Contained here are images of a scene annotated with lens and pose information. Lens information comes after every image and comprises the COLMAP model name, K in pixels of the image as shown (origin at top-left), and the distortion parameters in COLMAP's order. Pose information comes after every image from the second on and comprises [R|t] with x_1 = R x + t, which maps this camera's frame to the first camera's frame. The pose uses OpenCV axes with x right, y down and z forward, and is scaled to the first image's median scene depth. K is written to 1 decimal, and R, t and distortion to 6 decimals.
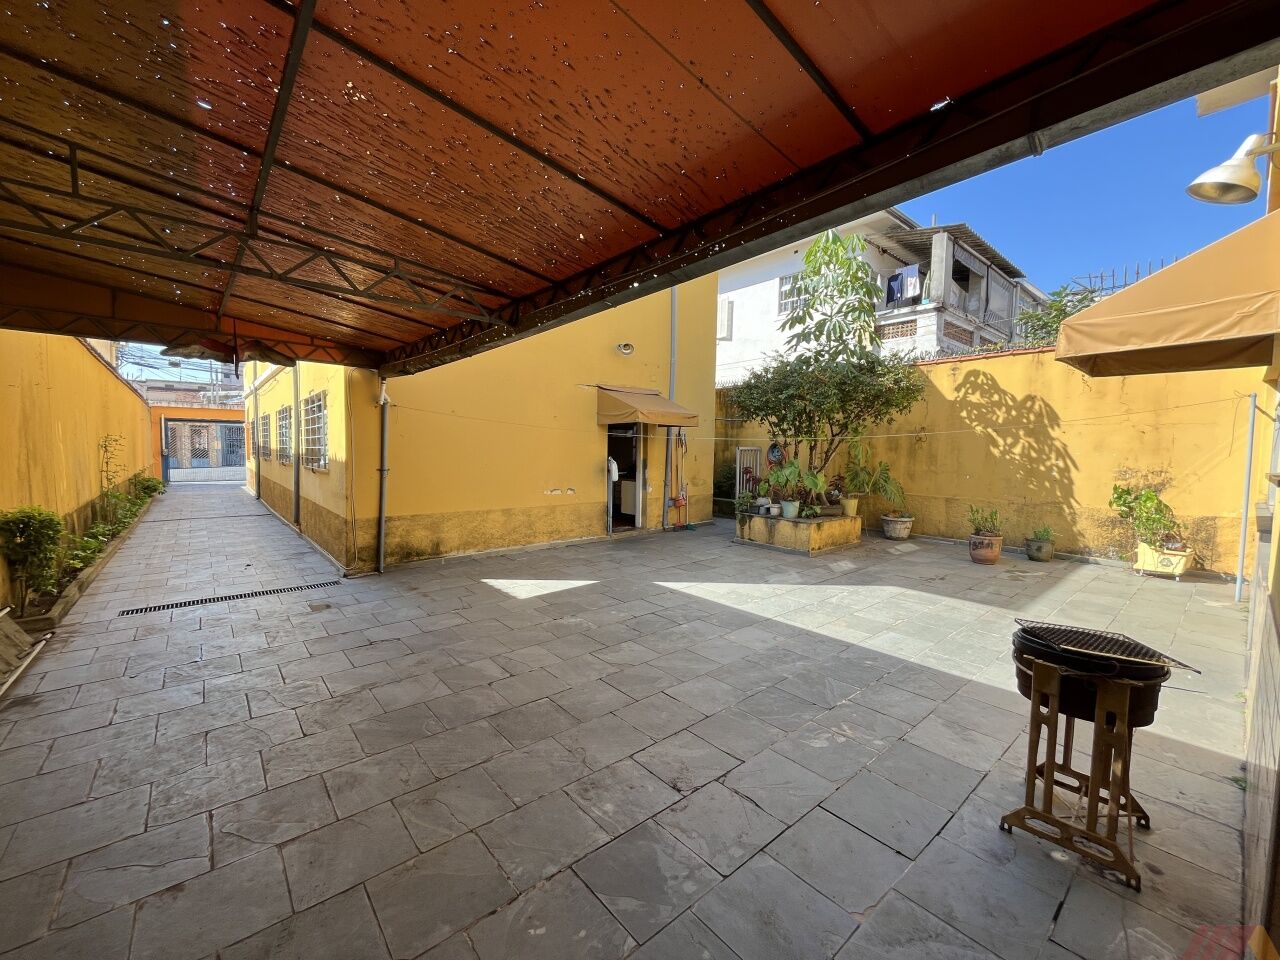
lens RADIAL K [[522.6, 0, 640.5], [0, 522.6, 479.4], [0, 0, 1]] dist [-0.004380, 0.000881]
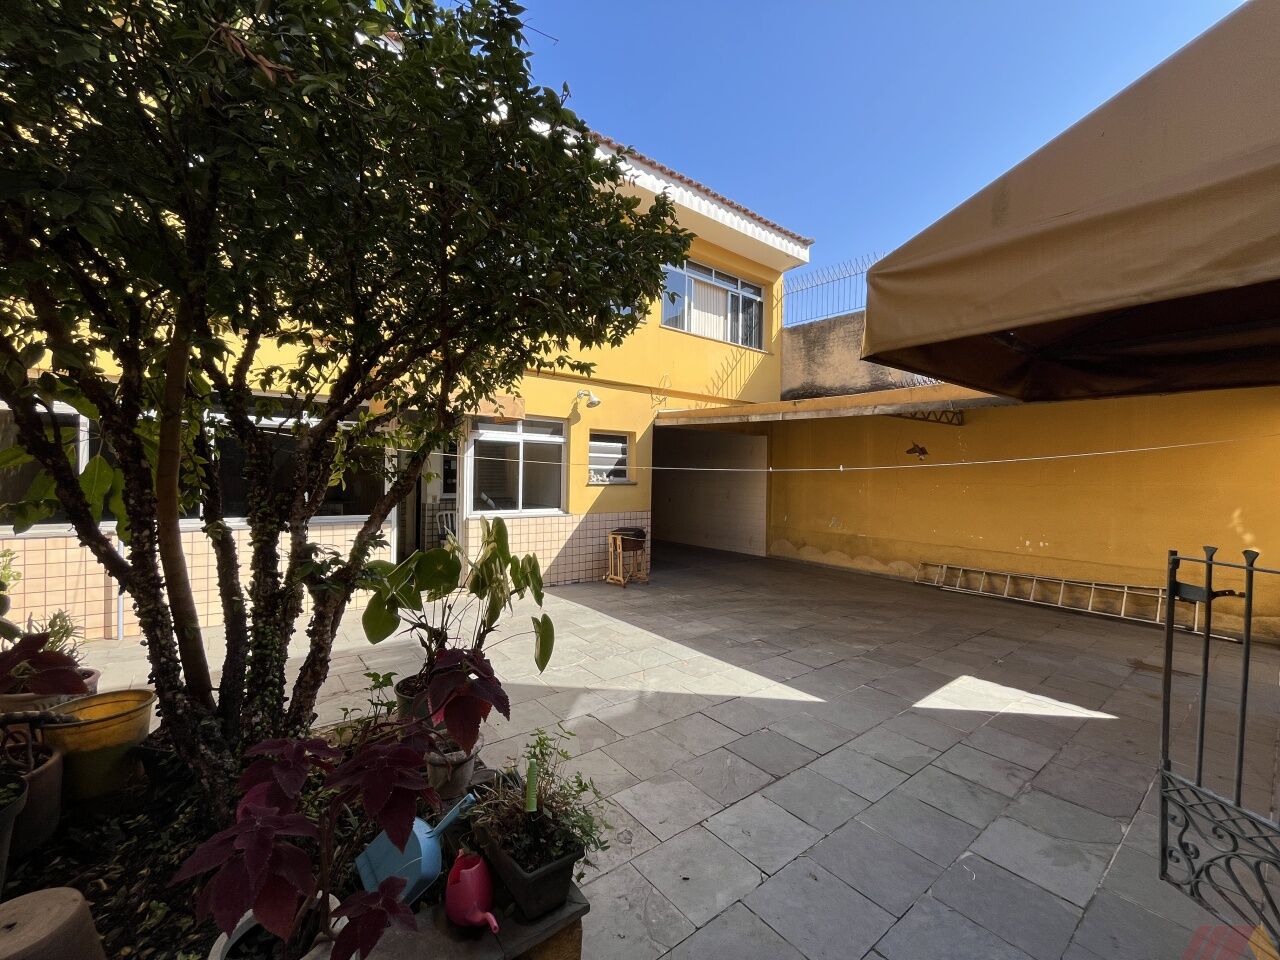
lens RADIAL K [[522.6, 0, 640.2], [0, 522.6, 480.6], [0, 0, 1]] dist [-0.004380, 0.000881]
pose [[-0.998860, -0.032892, 0.034606, 0.304084], [-0.030286, 0.996850, 0.073303, -0.138350], [-0.036908, 0.072171, -0.996709, 2.109028]]
